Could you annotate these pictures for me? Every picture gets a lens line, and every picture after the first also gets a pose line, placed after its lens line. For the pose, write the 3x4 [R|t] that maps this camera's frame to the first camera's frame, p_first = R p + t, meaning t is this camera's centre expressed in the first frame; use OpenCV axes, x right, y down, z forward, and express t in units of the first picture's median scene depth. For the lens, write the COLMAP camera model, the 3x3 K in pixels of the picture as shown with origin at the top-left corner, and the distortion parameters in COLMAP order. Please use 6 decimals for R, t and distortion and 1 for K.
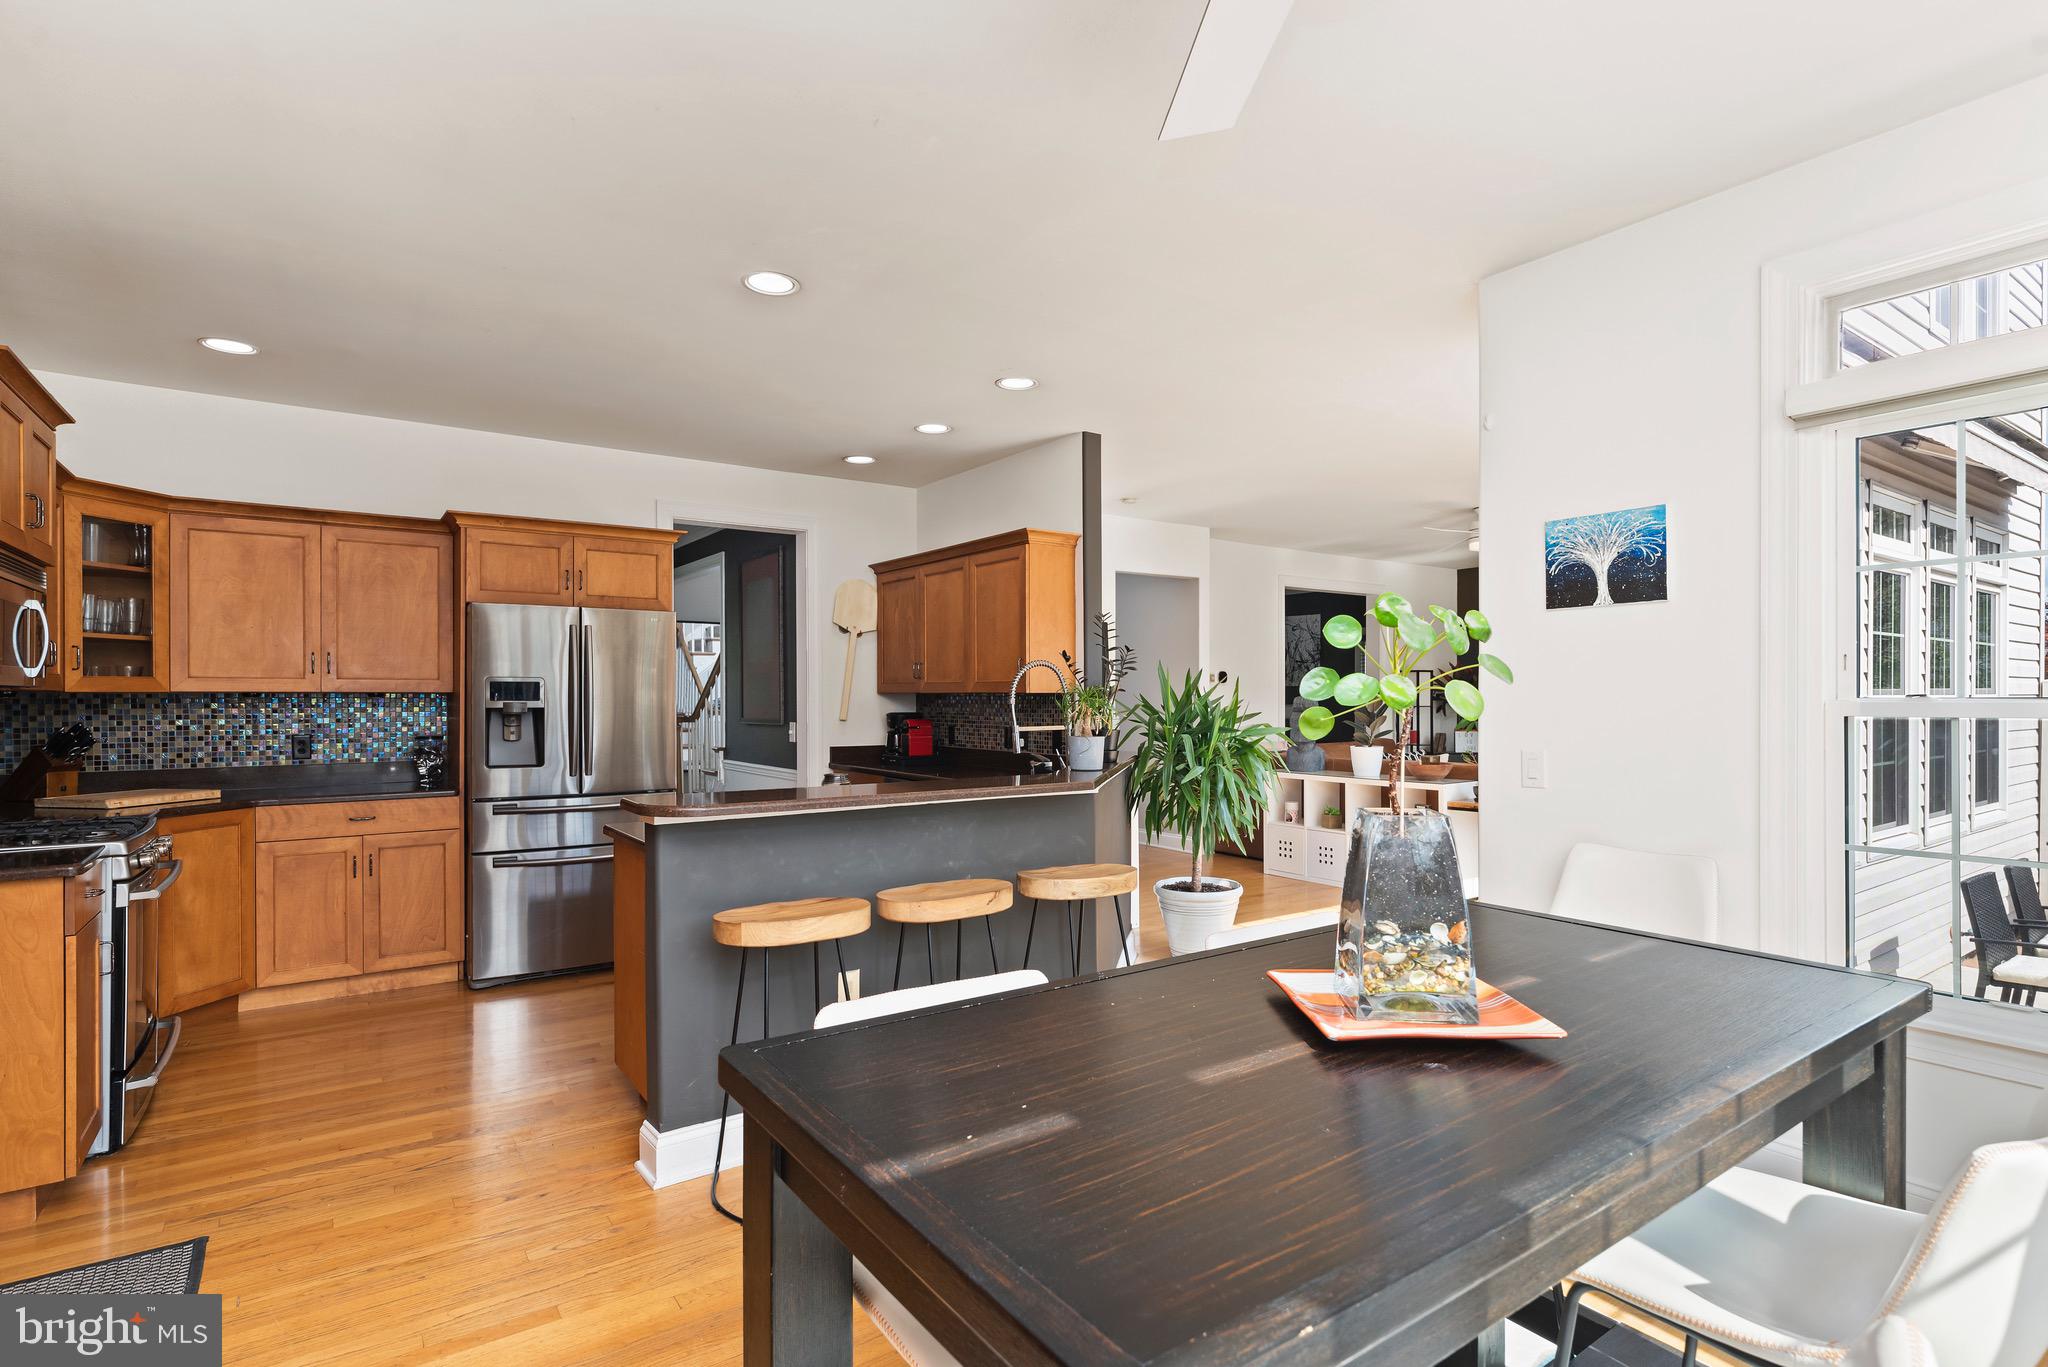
lens RADIAL K [[1000.4, 0, 1035.5], [0, 1000.4, 693.5], [0, 0, 1]] dist [-0.003815, 0.000947]
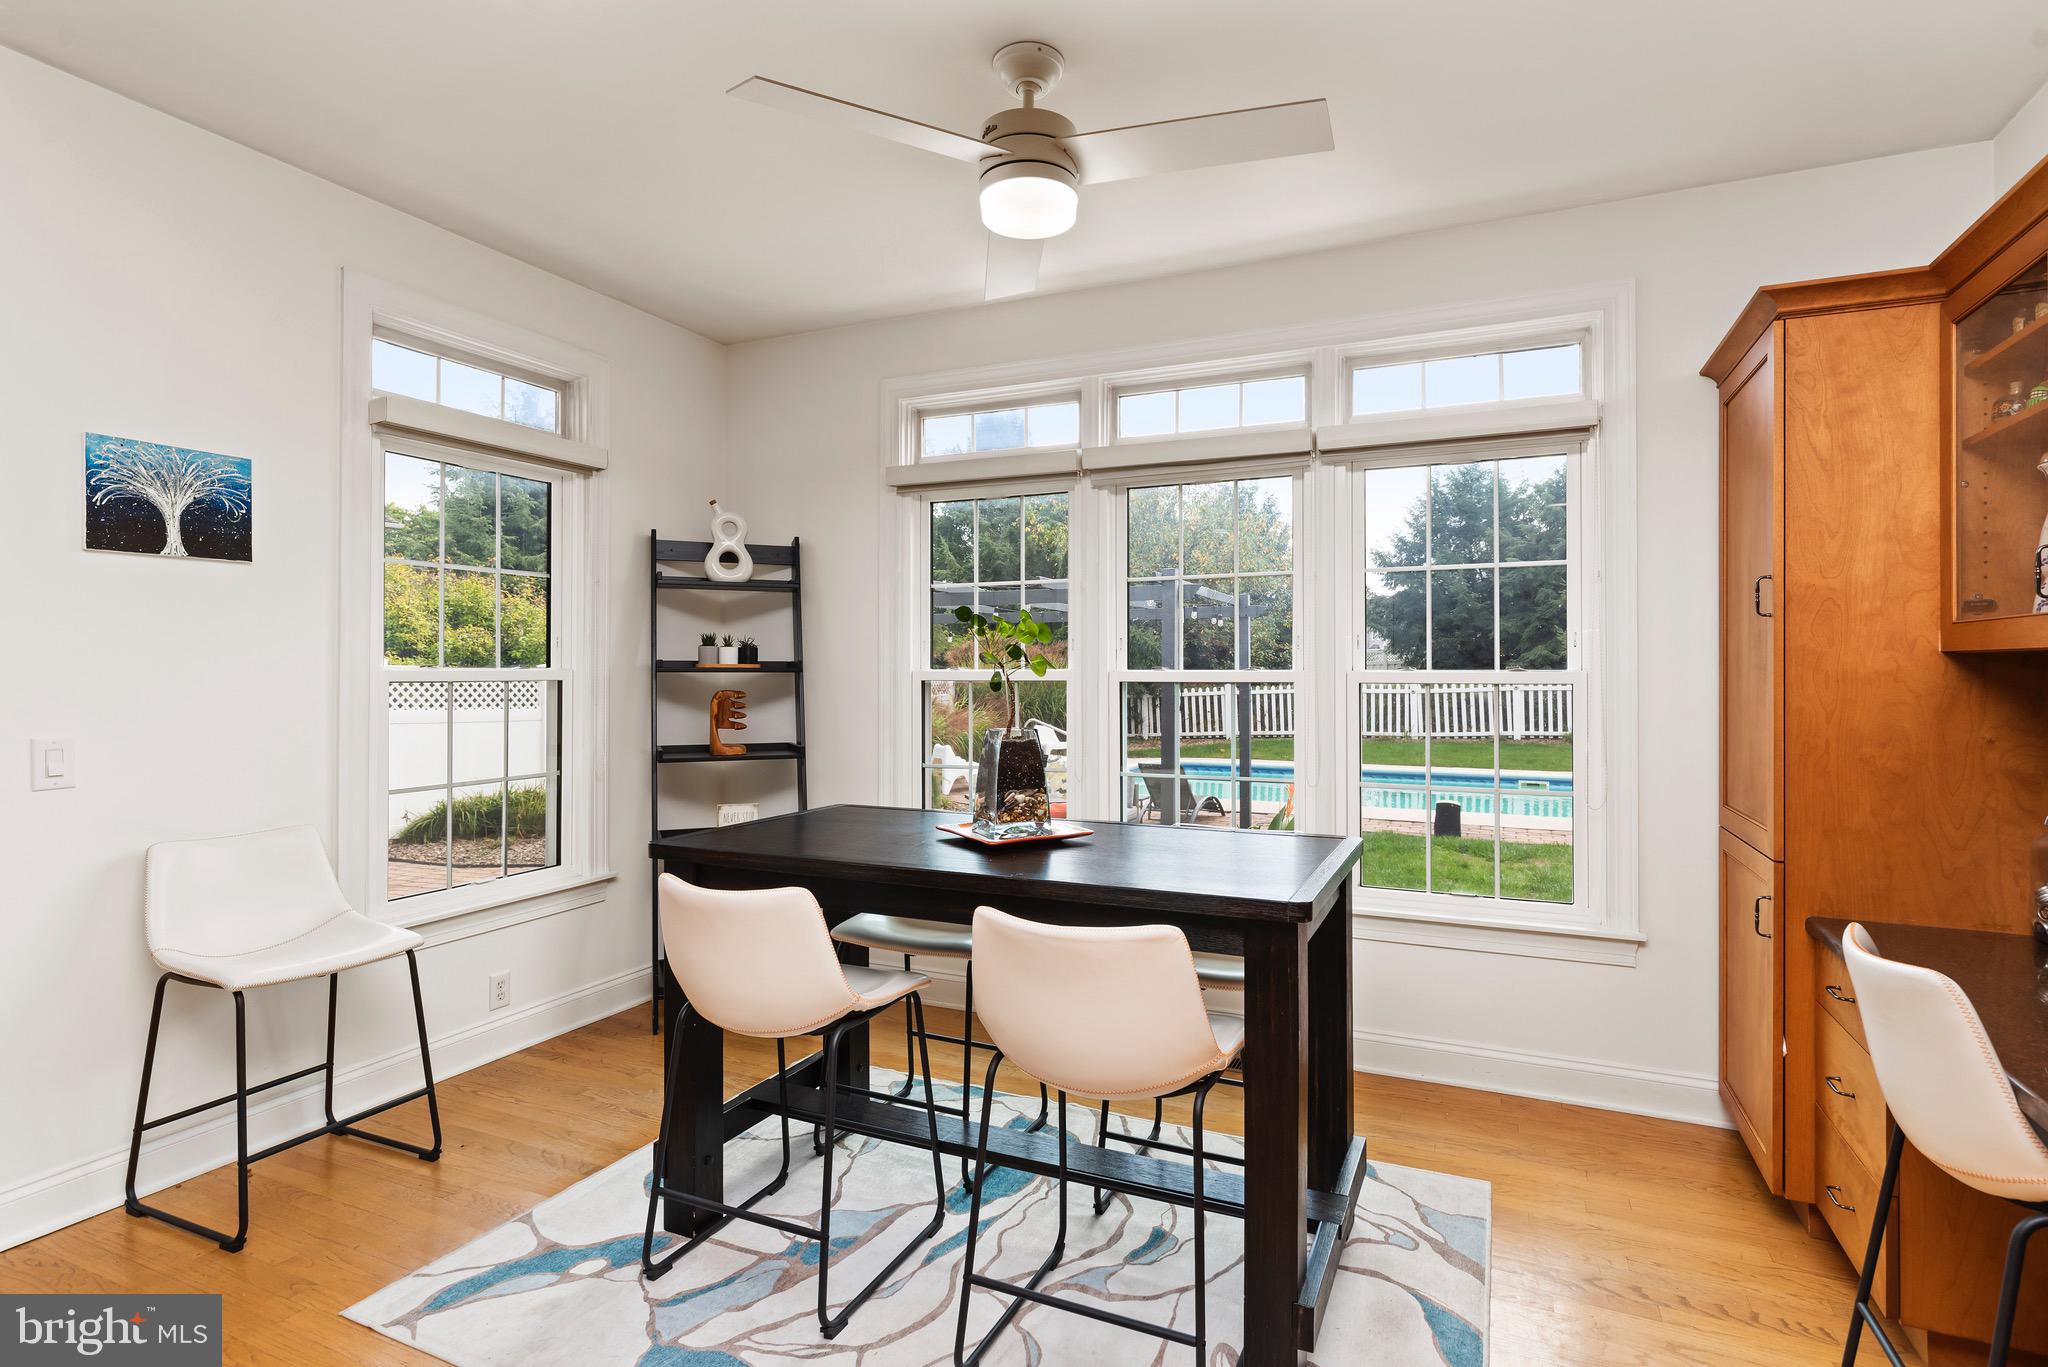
lens RADIAL K [[1000.4, 0, 1047.0], [0, 1000.4, 674.1], [0, 0, 1]] dist [-0.003815, 0.000947]
pose [[-0.513267, -0.002730, 0.858224, -0.344162], [-0.002344, 0.999996, 0.001779, 0.005177], [-0.858226, -0.001099, -0.513271, 0.518560]]
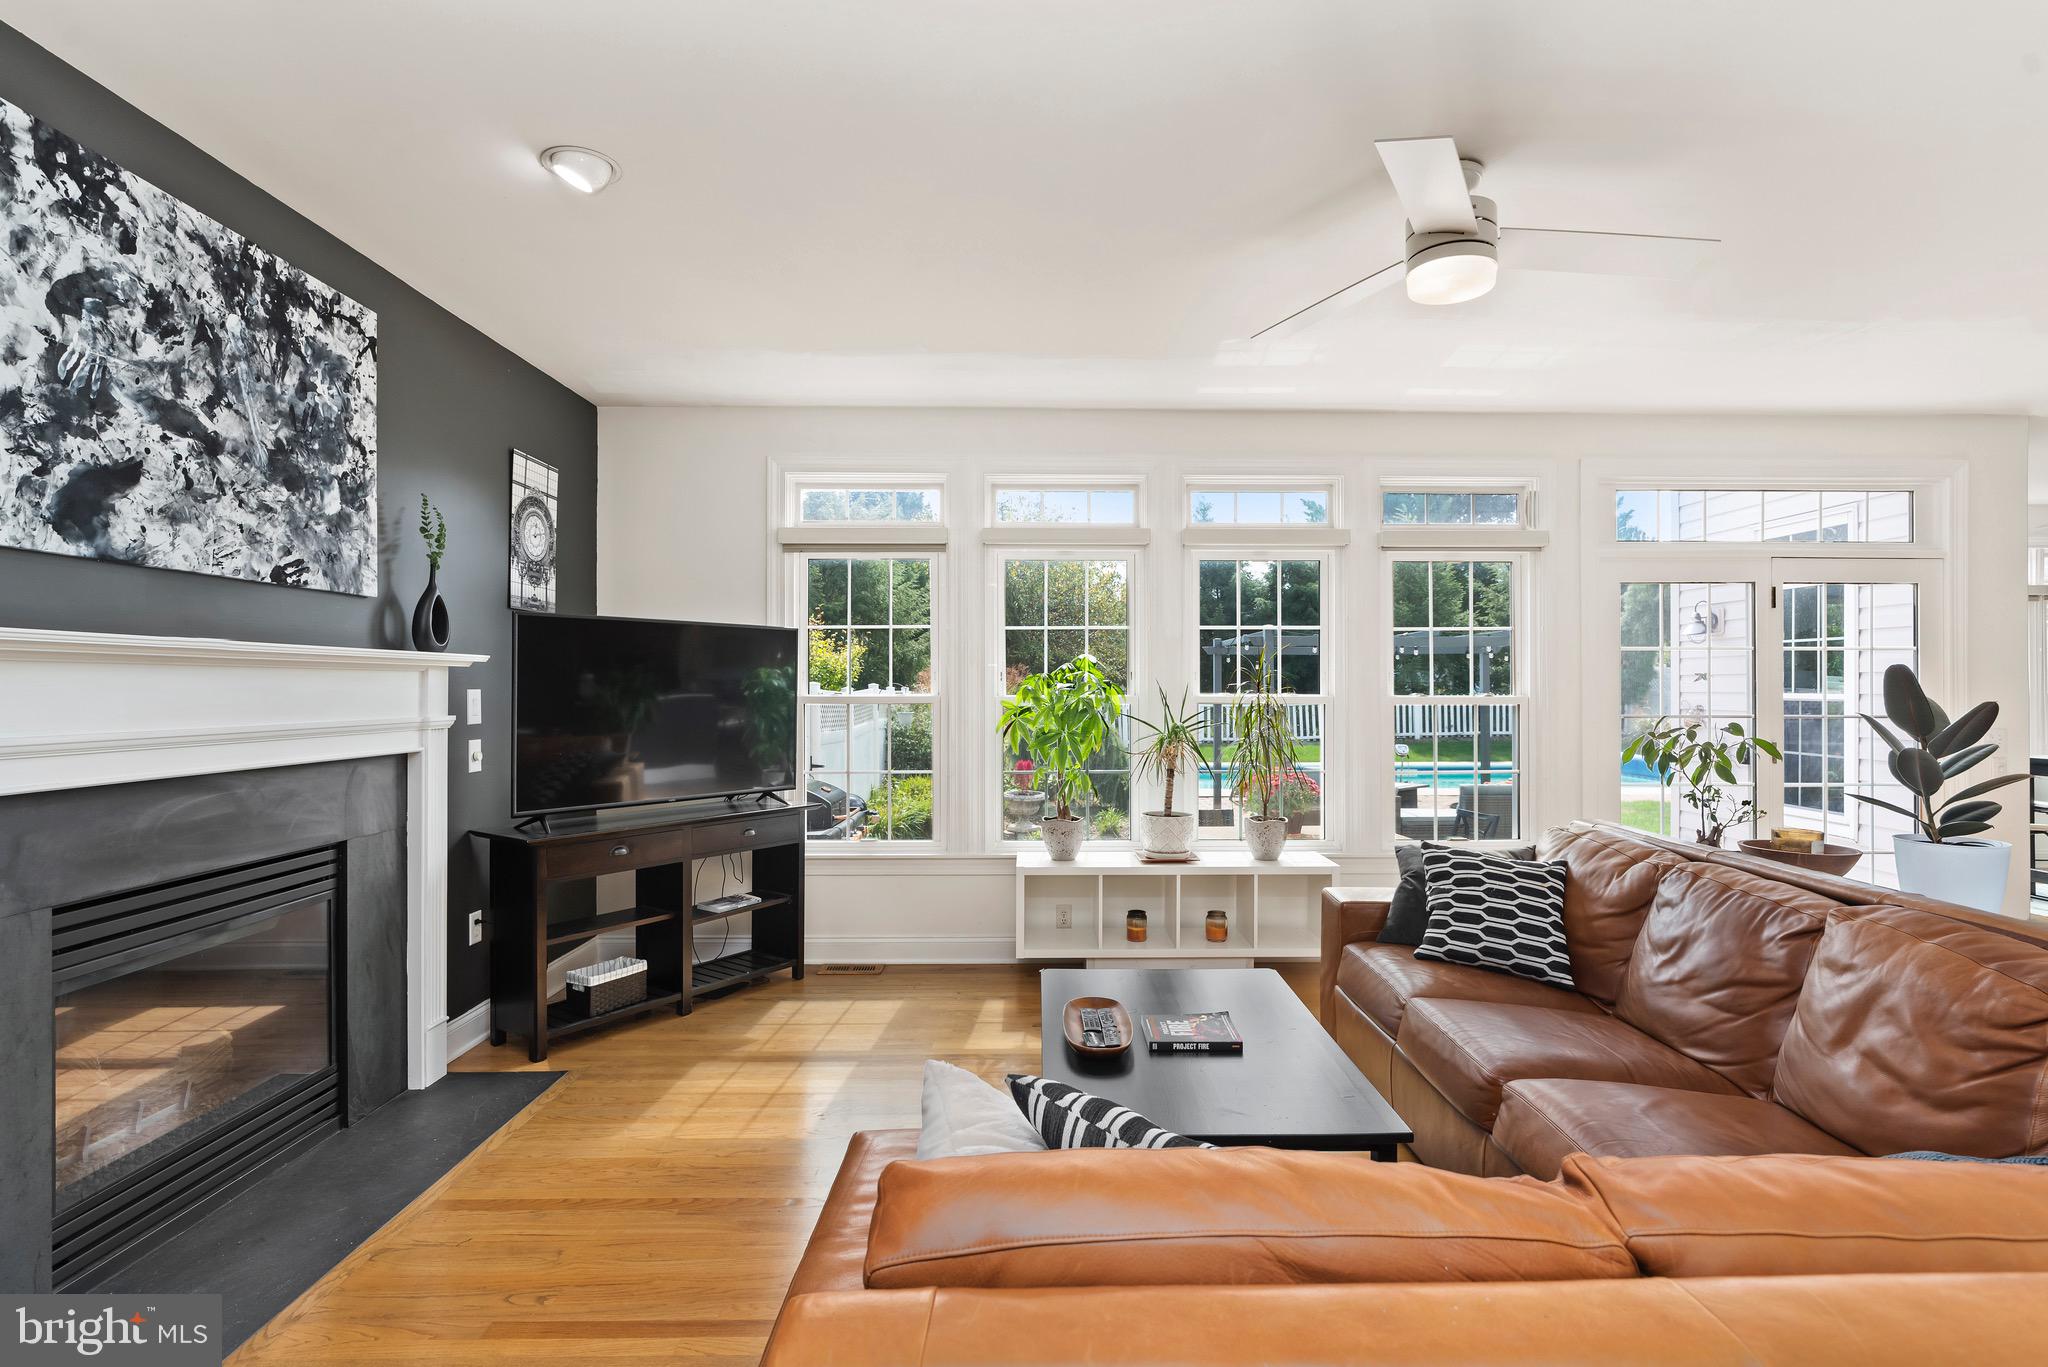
lens RADIAL K [[1000.4, 0, 1055.5], [0, 1000.4, 683.9], [0, 0, 1]] dist [-0.003815, 0.000947]
pose [[-0.828723, 0.001980, 0.559656, 0.555252], [-0.003043, 0.999963, -0.008043, -0.003968], [-0.559651, -0.008368, -0.828686, 2.183067]]
